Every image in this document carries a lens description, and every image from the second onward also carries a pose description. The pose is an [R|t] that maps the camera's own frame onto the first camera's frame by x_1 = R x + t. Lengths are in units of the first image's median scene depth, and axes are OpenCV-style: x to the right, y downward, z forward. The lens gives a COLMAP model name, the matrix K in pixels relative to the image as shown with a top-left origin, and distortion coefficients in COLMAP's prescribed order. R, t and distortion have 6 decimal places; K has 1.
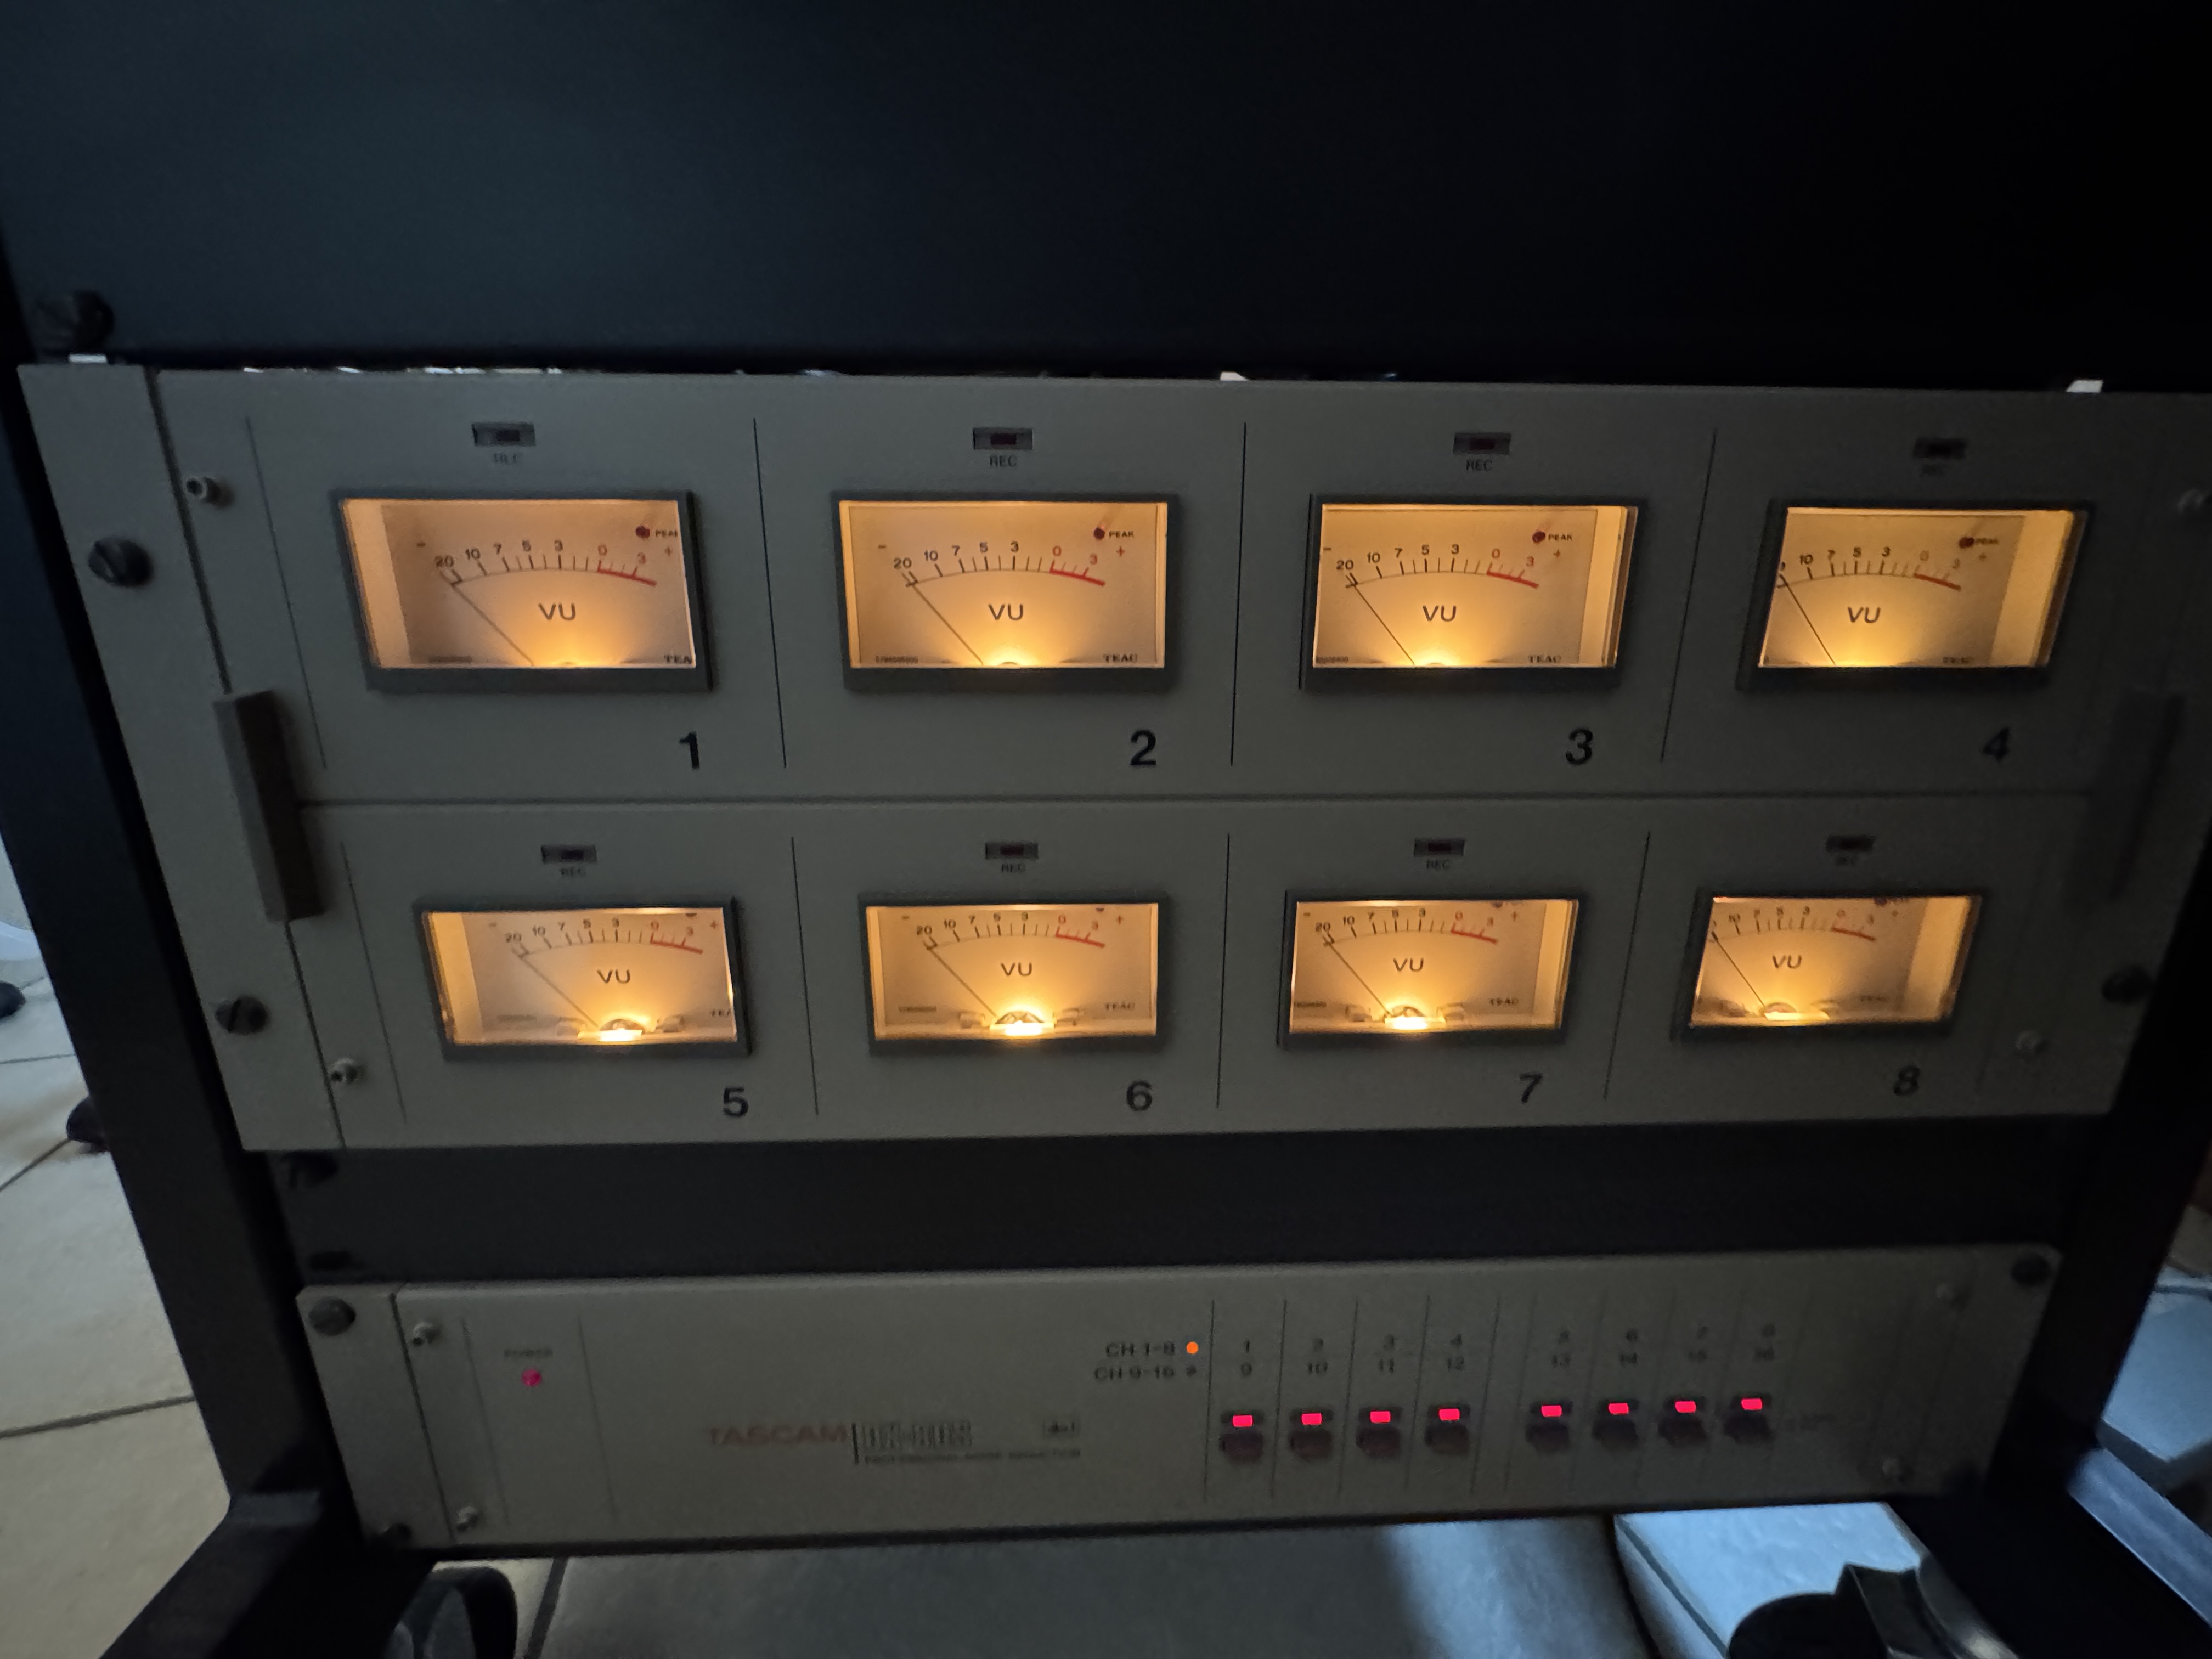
lens RADIAL K [[888.3, 0, 1104.5], [0, 888.3, 825.4], [0, 0, 1]] dist [0.001035, -0.001186]
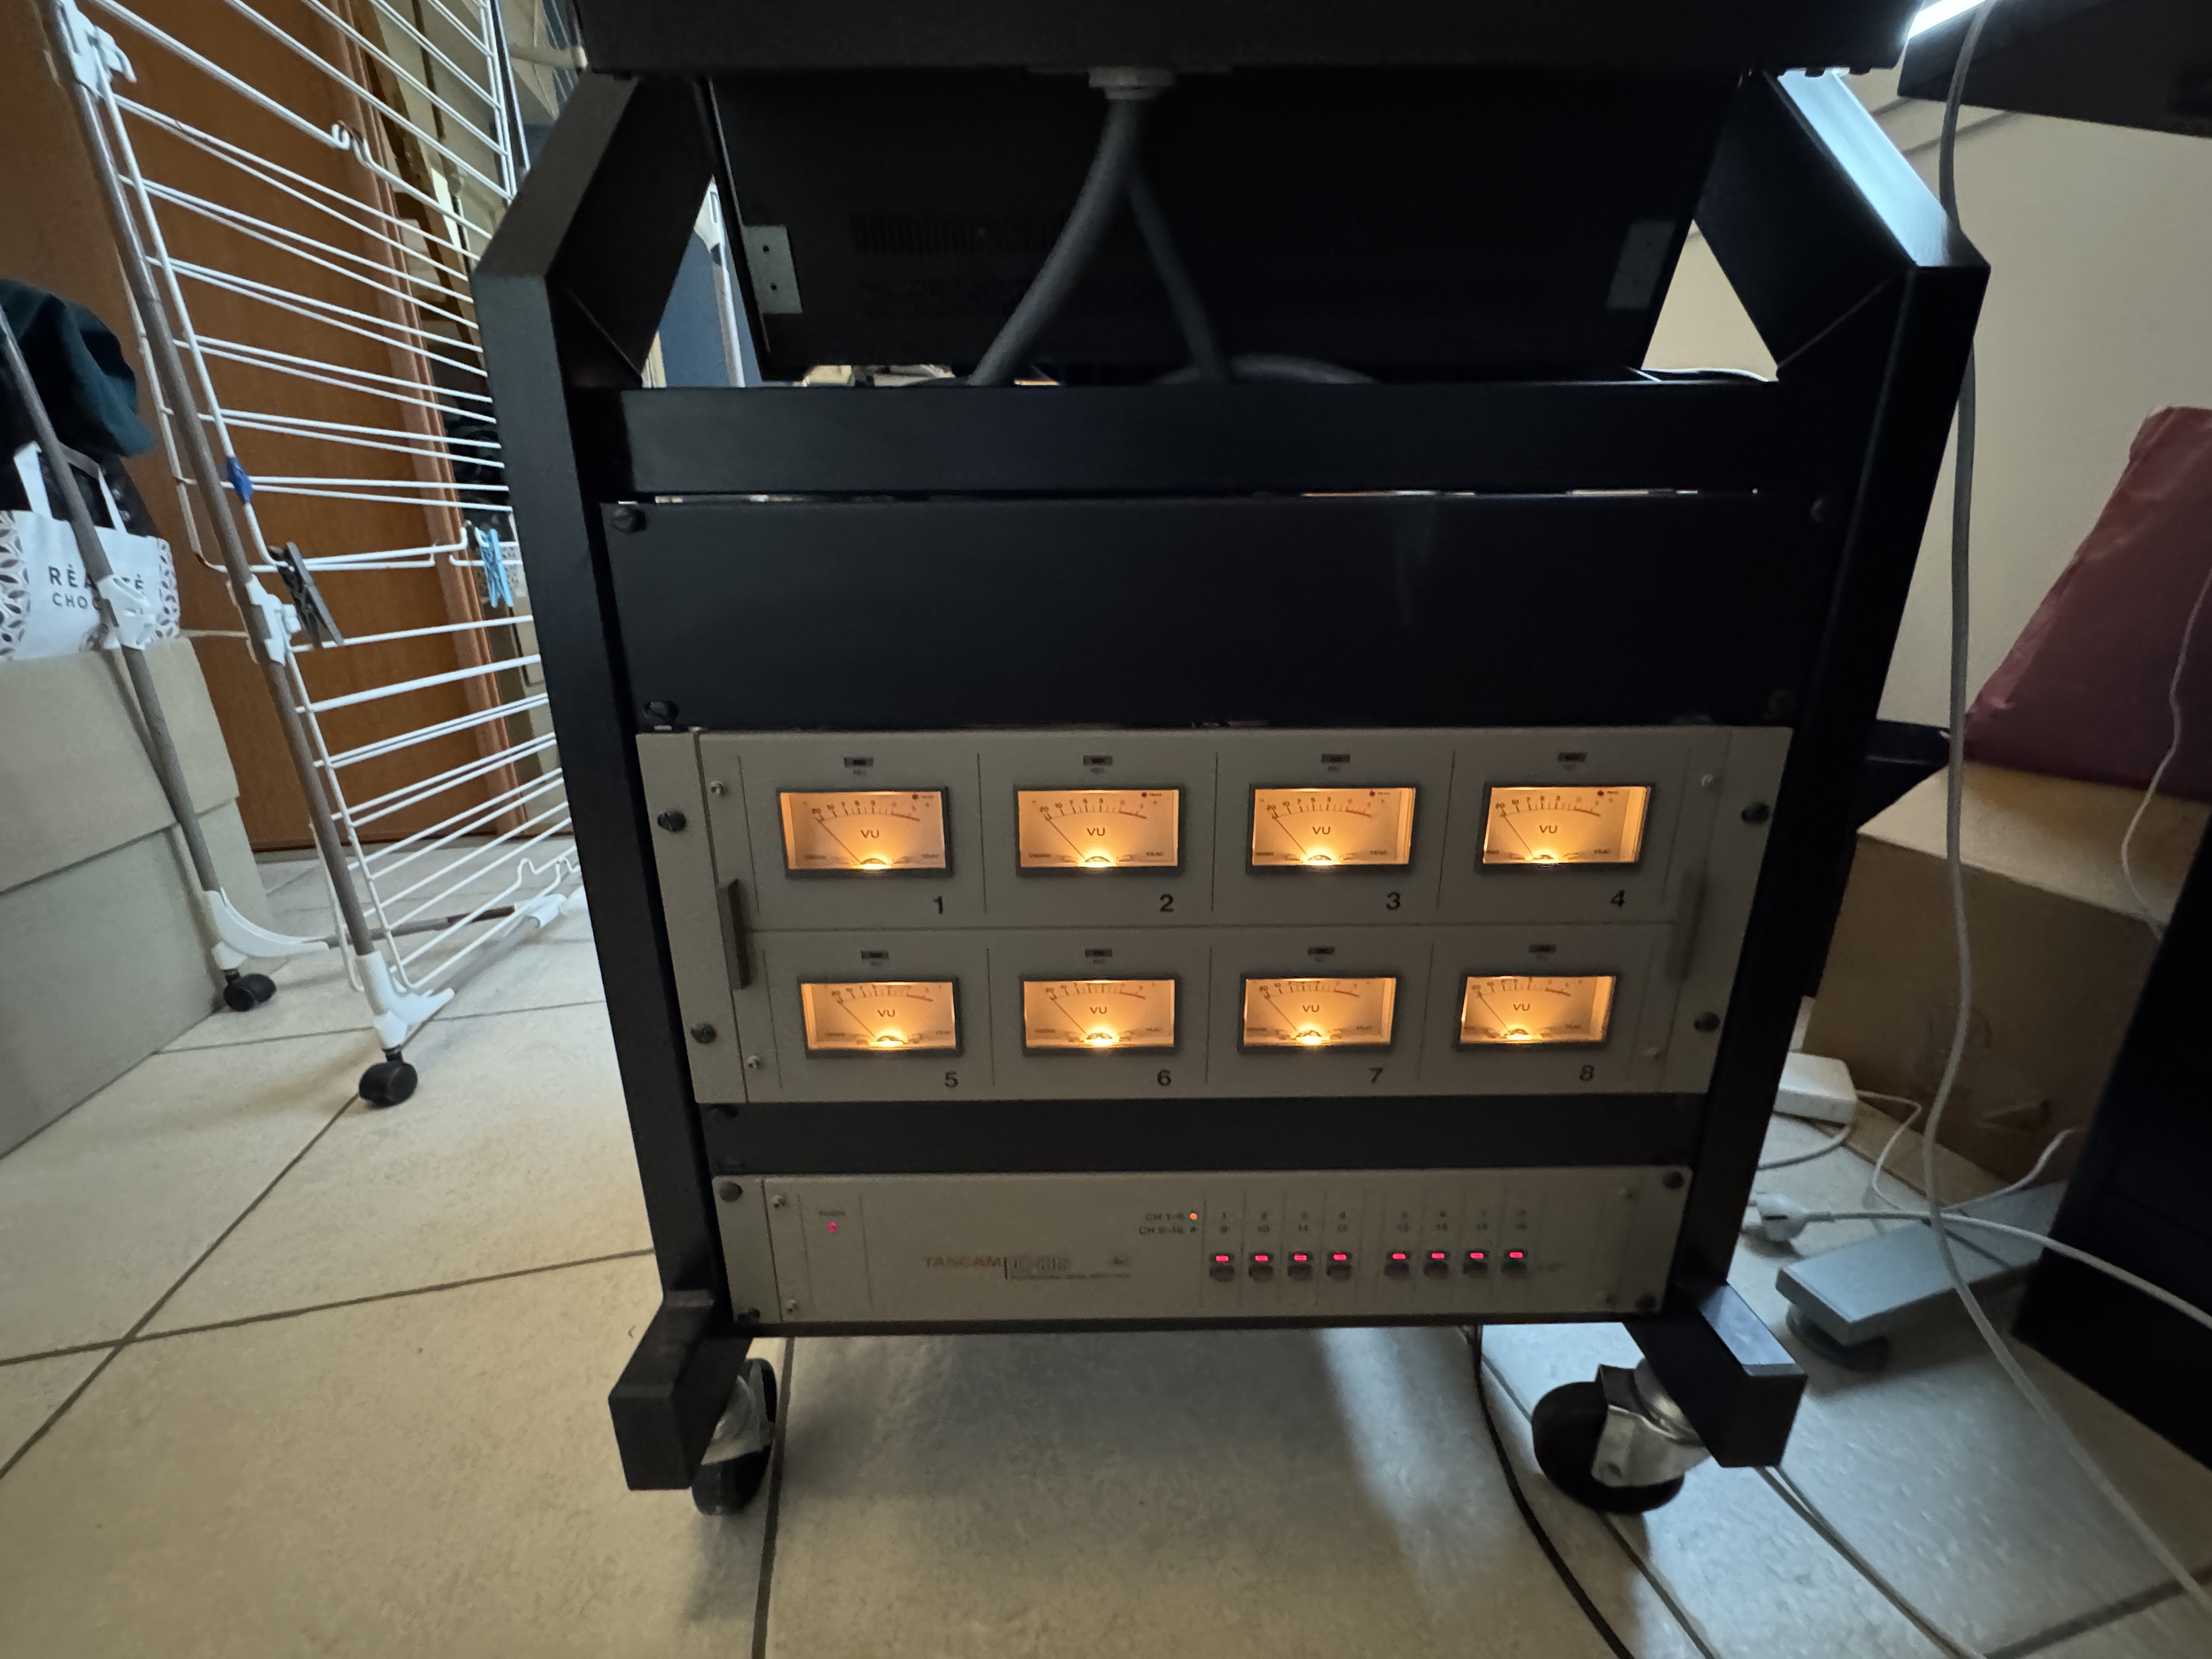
lens RADIAL K [[888.3, 0, 1108.4], [0, 888.3, 833.3], [0, 0, 1]] dist [0.001035, -0.001186]
pose [[0.999642, 0.000688, -0.026763, -0.028210], [0.000384, 0.999198, 0.040038, -0.282089], [0.026769, -0.040034, 0.998840, -0.839884]]
